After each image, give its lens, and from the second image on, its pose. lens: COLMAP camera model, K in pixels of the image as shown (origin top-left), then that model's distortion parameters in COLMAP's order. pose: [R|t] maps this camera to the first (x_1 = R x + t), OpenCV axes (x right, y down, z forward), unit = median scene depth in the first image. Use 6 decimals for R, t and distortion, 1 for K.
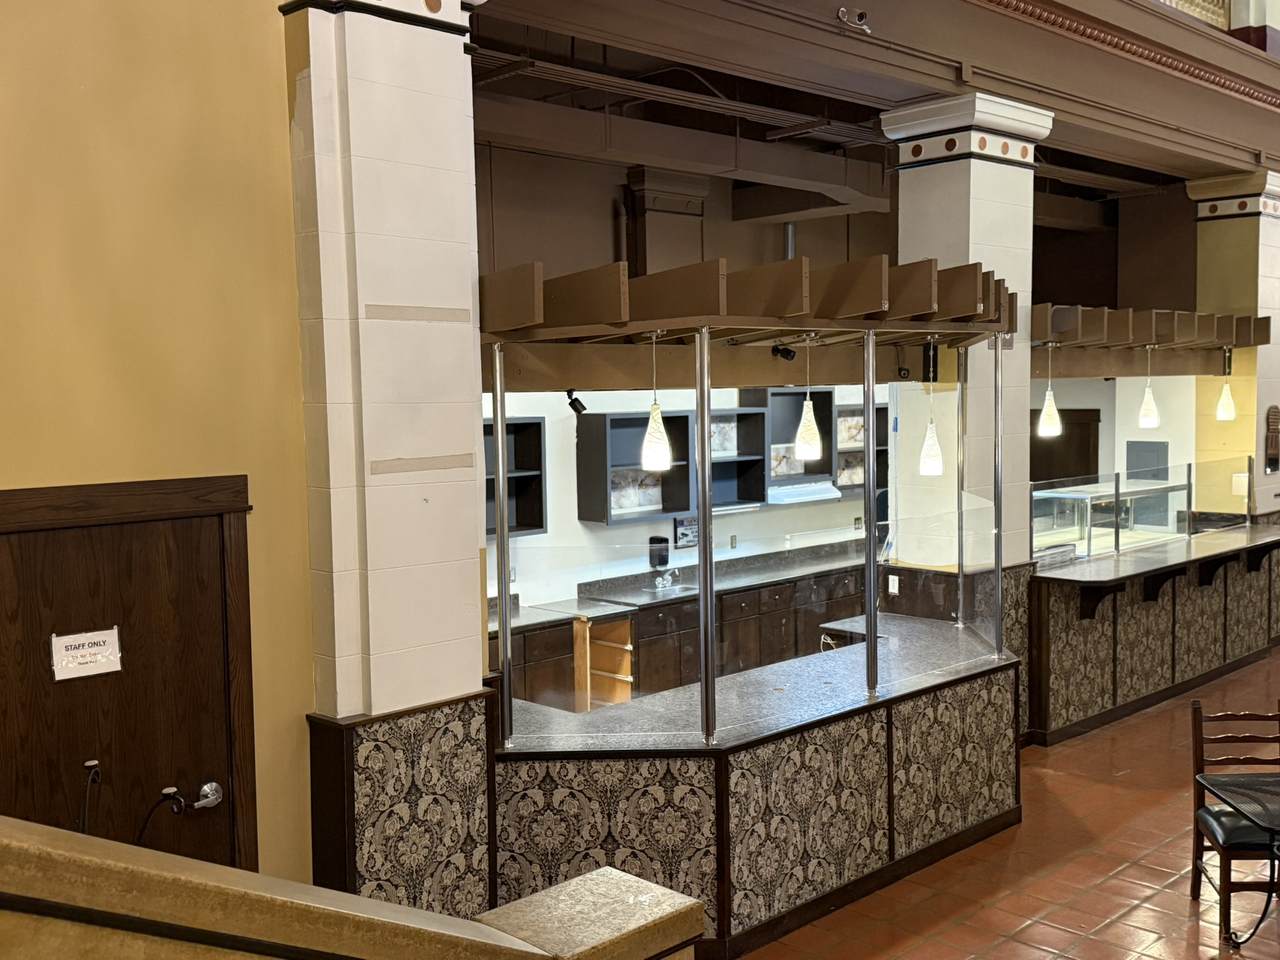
lens RADIAL K [[1281.0, 0, 639.0], [0, 1281.0, 481.9], [0, 0, 1]] dist [0.086261, 0.000000]
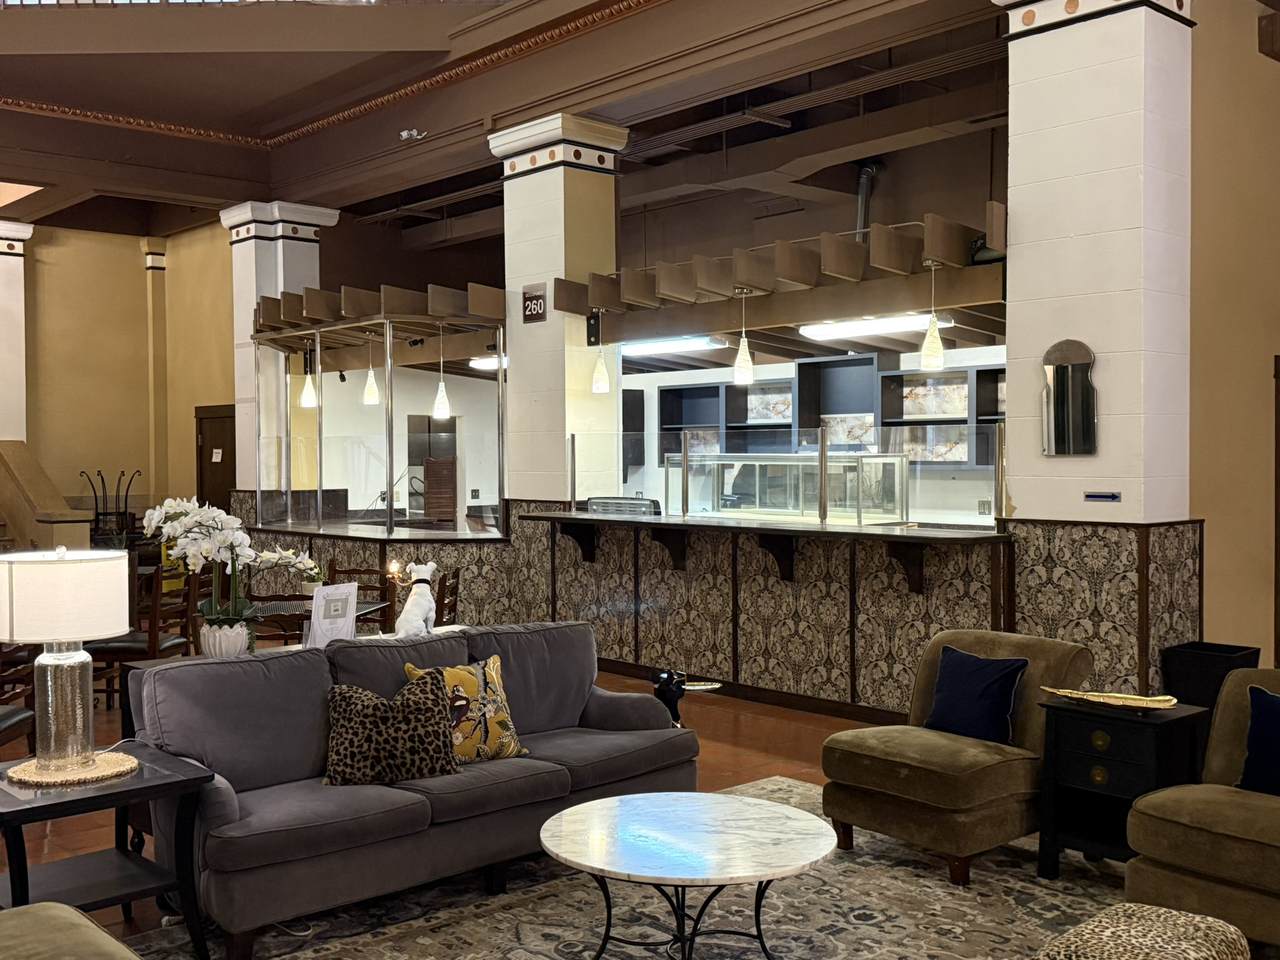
lens RADIAL K [[1281.0, 0, 645.6], [0, 1281.0, 482.6], [0, 0, 1]] dist [0.086261, 0.000000]
pose [[-0.034023, 0.040772, -0.998589, 1.535057], [-0.065568, 0.996924, 0.042938, -0.009259], [0.997268, 0.066937, -0.031245, 1.174304]]
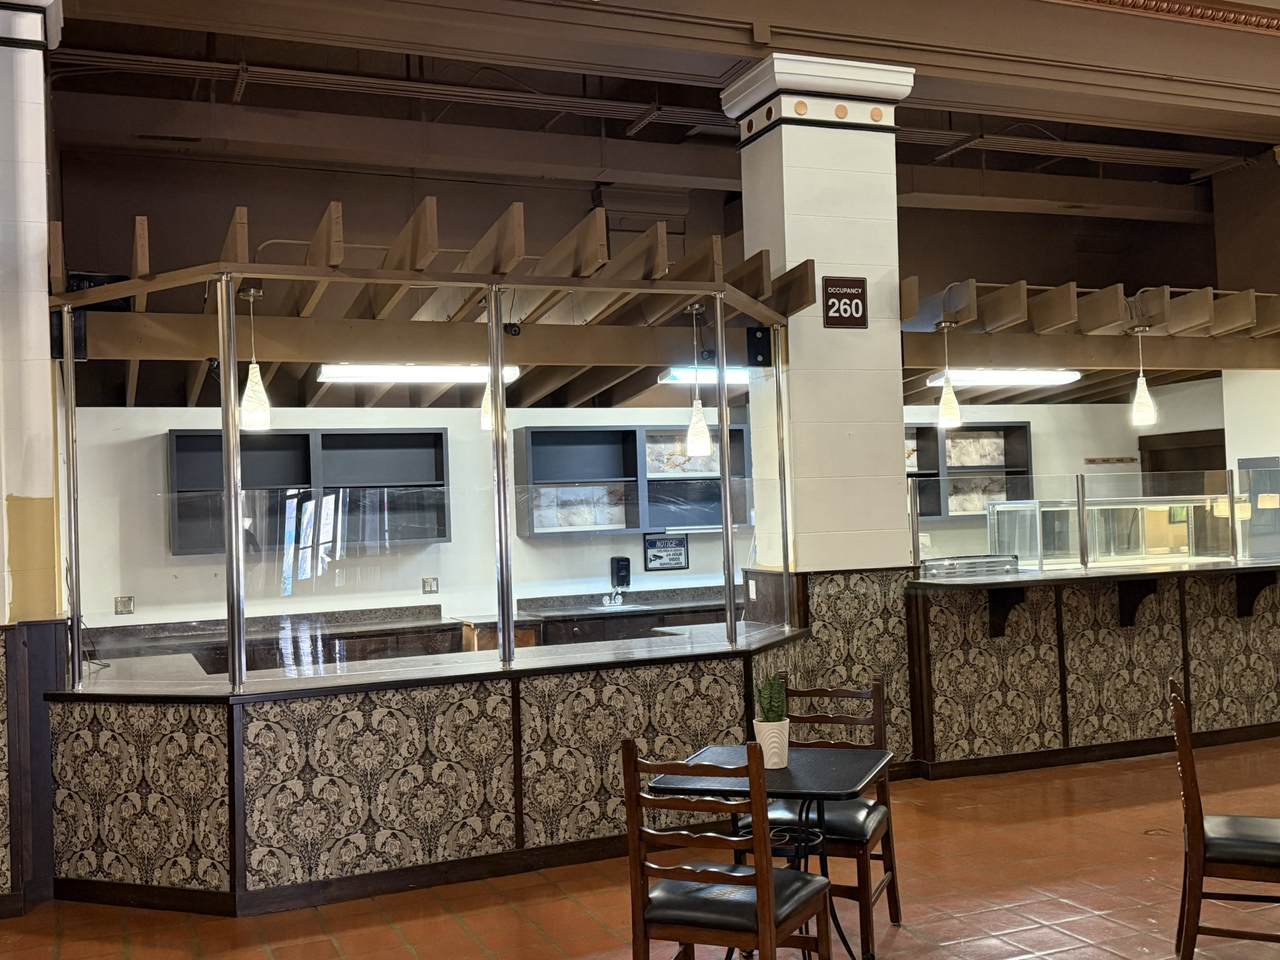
lens RADIAL K [[1281.0, 0, 649.4], [0, 1281.0, 482.5], [0, 0, 1]] dist [0.086261, 0.000000]
pose [[0.931190, -0.026153, -0.363596, 0.485579], [-0.004690, 0.996481, -0.083687, 0.083905], [0.364505, 0.079634, 0.927790, 0.119065]]
